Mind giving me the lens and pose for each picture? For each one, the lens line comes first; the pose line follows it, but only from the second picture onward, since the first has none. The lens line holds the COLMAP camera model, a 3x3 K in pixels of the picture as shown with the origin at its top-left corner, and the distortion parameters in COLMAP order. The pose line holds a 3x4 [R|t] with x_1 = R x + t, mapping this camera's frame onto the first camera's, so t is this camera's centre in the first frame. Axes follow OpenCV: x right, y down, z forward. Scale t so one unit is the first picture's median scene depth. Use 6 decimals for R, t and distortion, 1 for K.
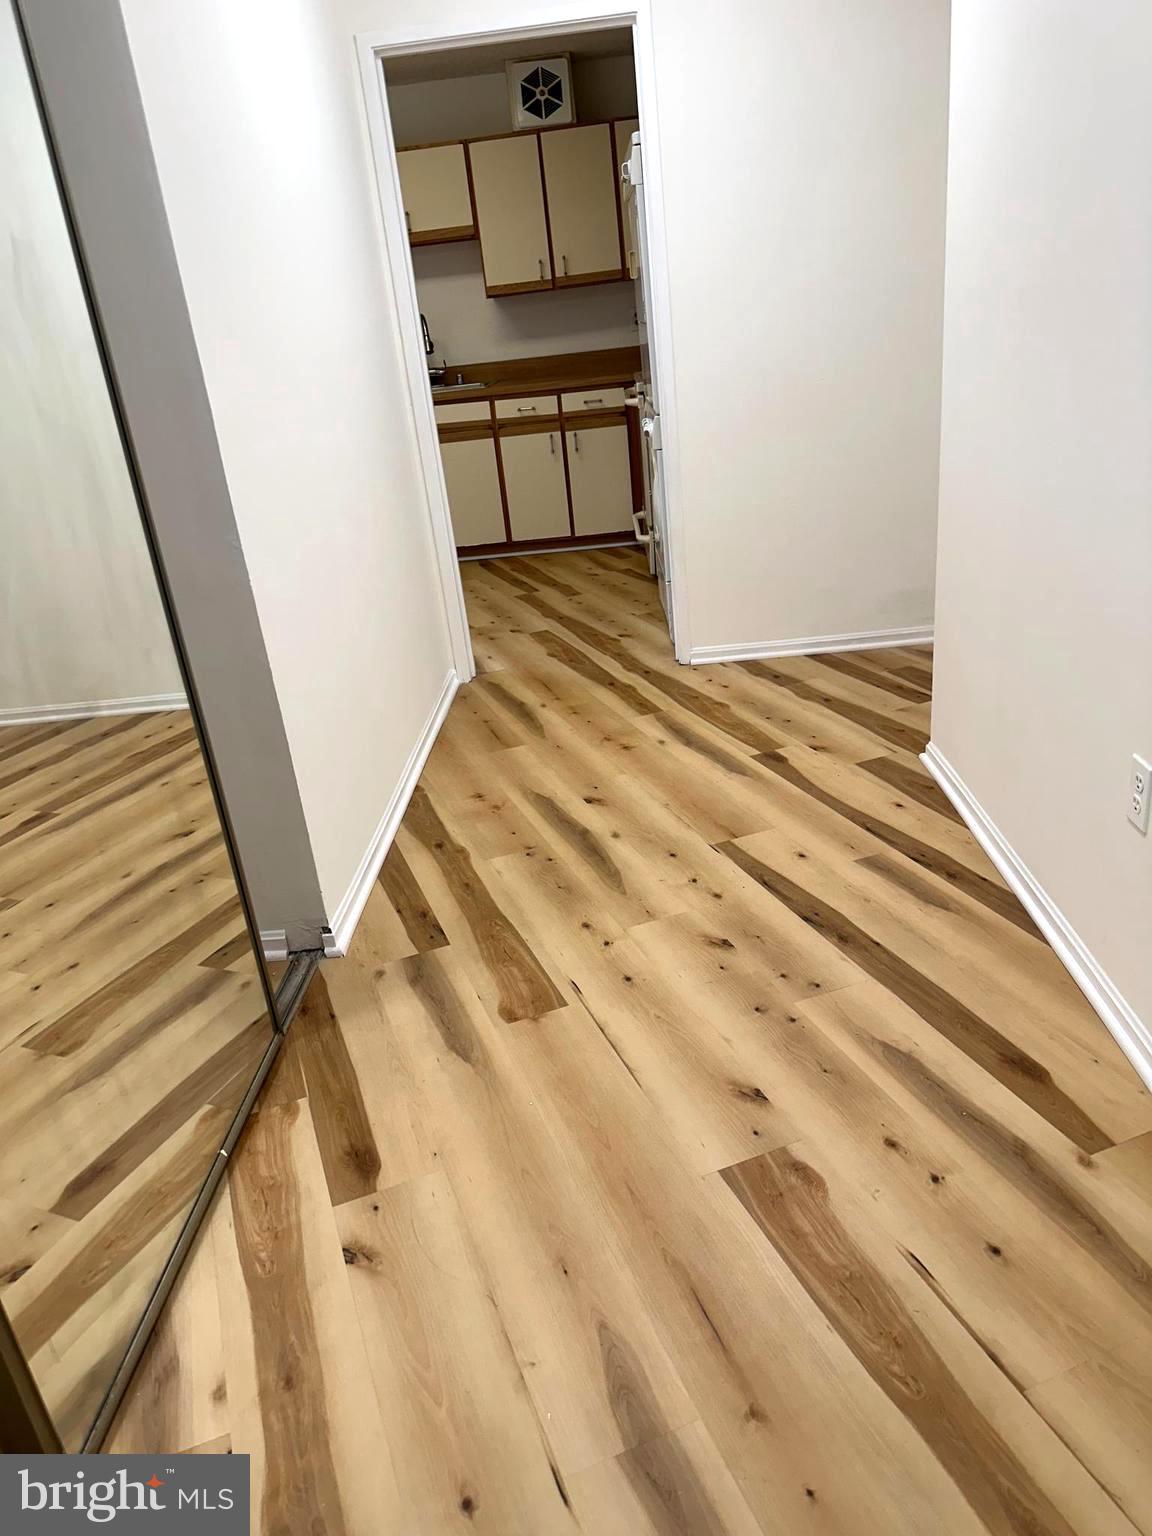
lens RADIAL K [[1071.1, 0, 573.2], [0, 1071.1, 770.1], [0, 0, 1]] dist [-0.007554, 0.002687]
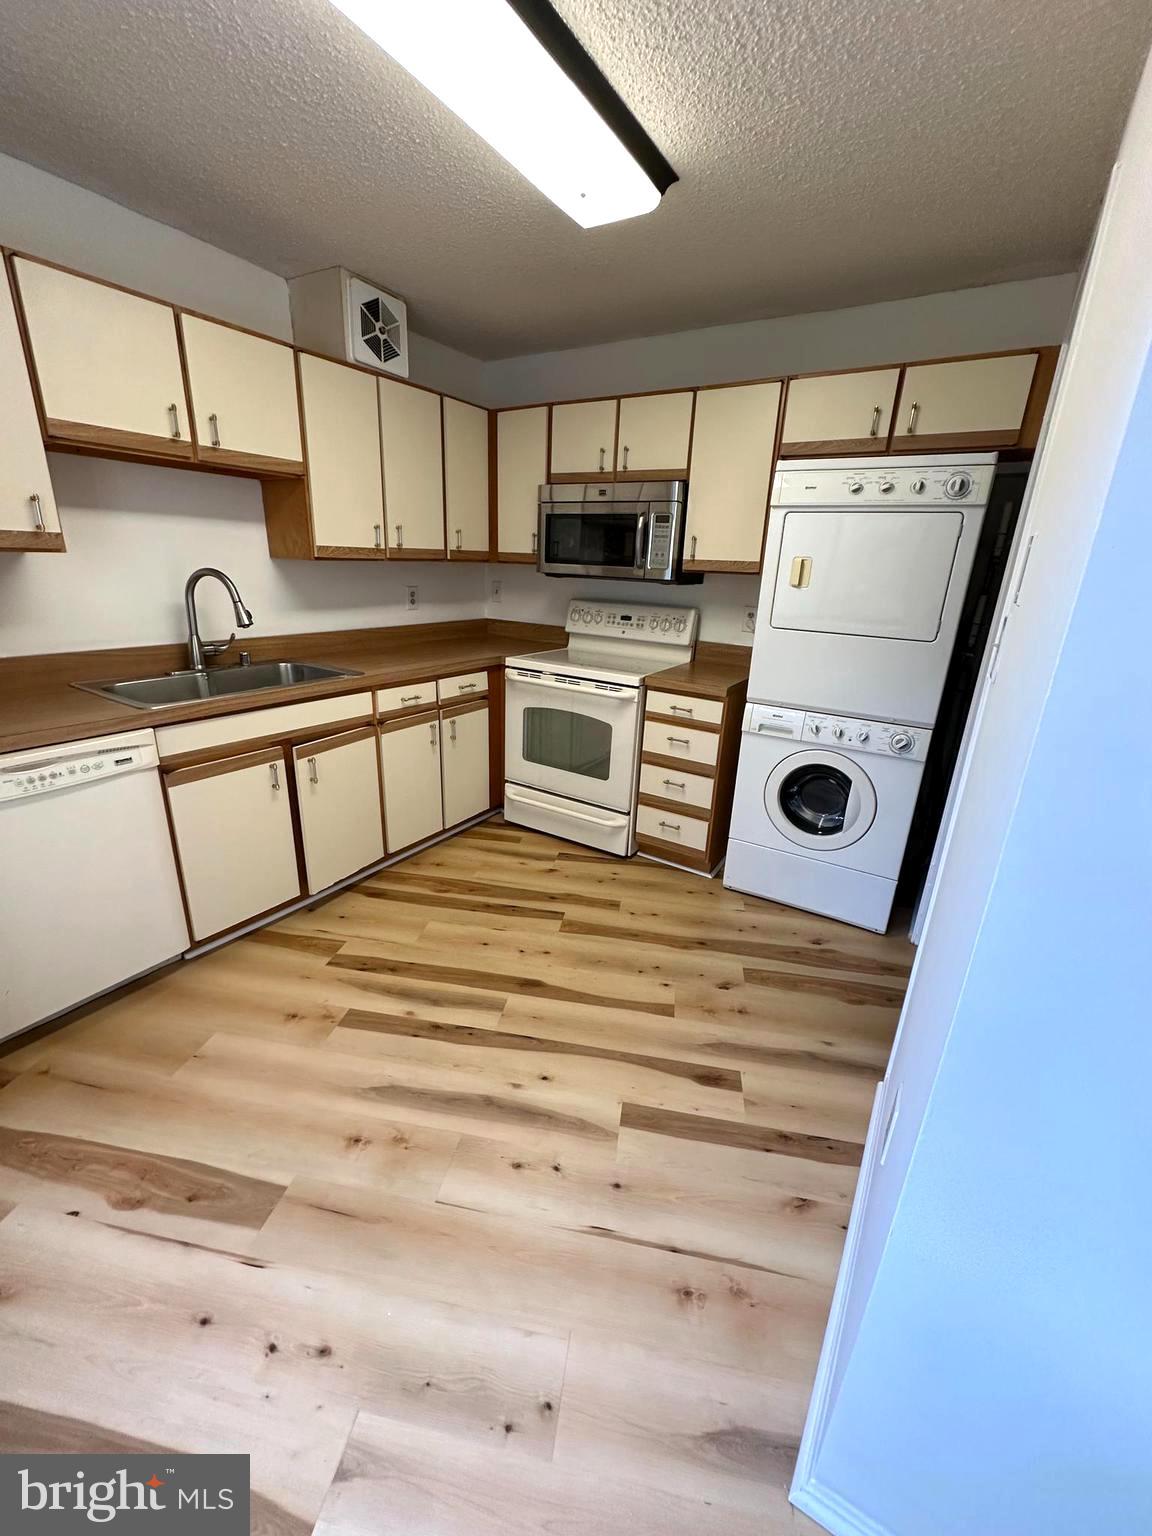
lens RADIAL K [[601.7, 0, 572.3], [0, 601.7, 770.6], [0, 0, 1]] dist [0.000849, 0.000062]
pose [[0.494999, -0.168325, 0.852433, -0.391713], [0.235899, 0.970242, 0.054603, -0.278645], [-0.836258, 0.174060, 0.519977, 0.658992]]
